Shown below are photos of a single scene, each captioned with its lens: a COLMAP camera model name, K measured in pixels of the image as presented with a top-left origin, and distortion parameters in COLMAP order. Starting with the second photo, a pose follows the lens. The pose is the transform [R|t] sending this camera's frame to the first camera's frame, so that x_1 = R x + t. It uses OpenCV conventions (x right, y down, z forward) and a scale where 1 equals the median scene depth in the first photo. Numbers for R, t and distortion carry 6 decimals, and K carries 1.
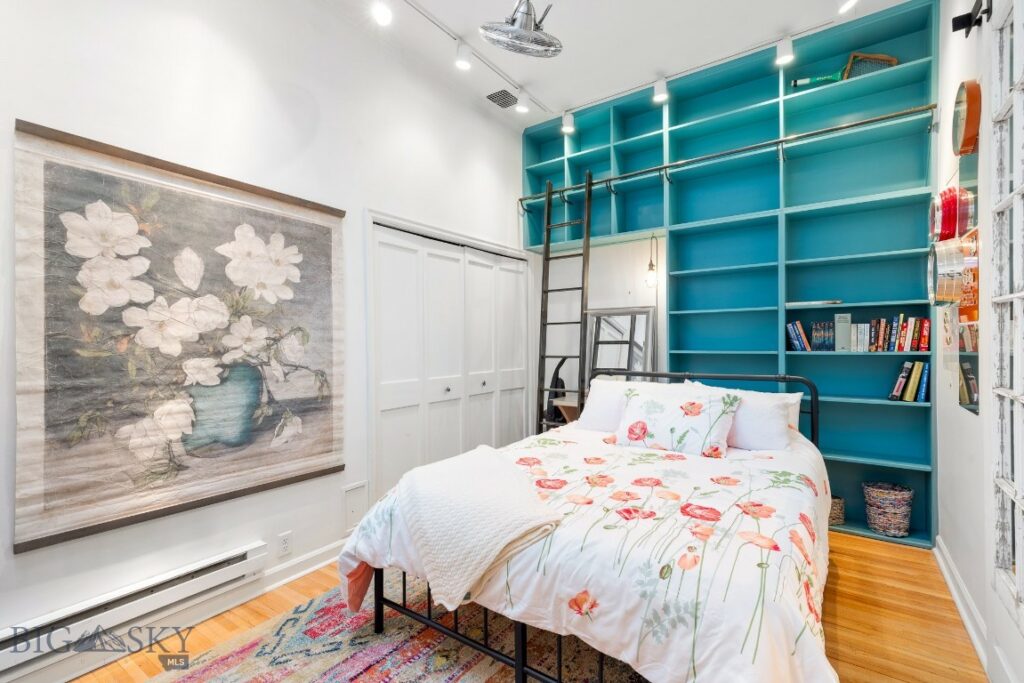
lens RADIAL K [[467.5, 0, 510.6], [0, 467.5, 352.7], [0, 0, 1]] dist [-0.000240, 0.000052]
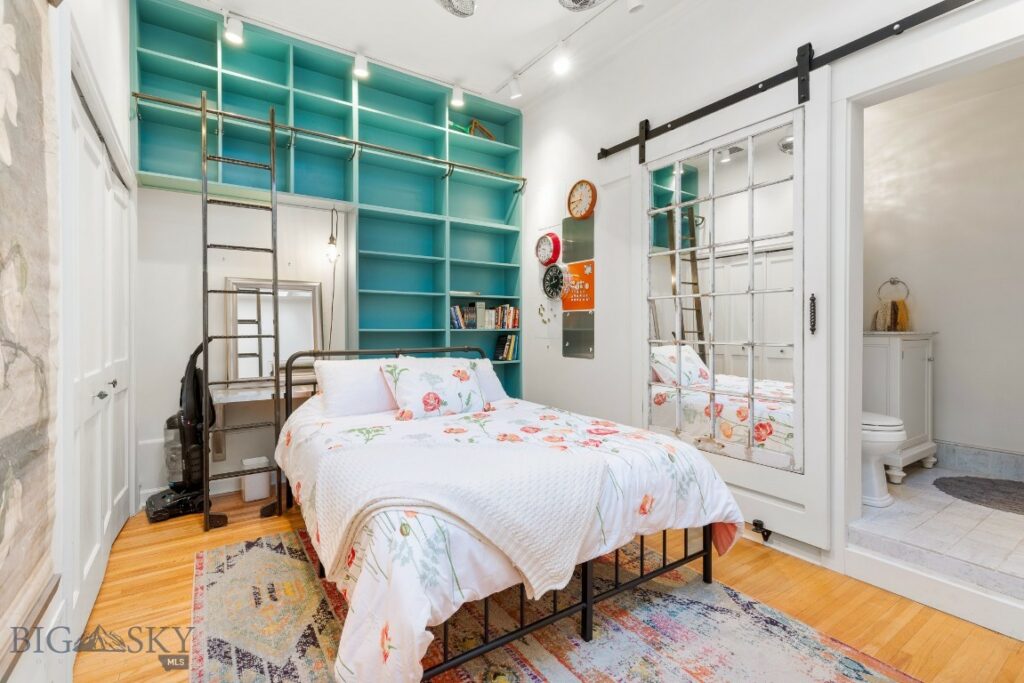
lens RADIAL K [[463.3, 0, 512.0], [0, 463.3, 341.5], [0, 0, 1]] dist [-0.001039, -0.000063]
pose [[0.348032, -0.017163, 0.937325, -0.572383], [0.022864, 0.999690, 0.009816, 0.024397], [-0.937204, 0.018015, 0.348317, 0.424499]]
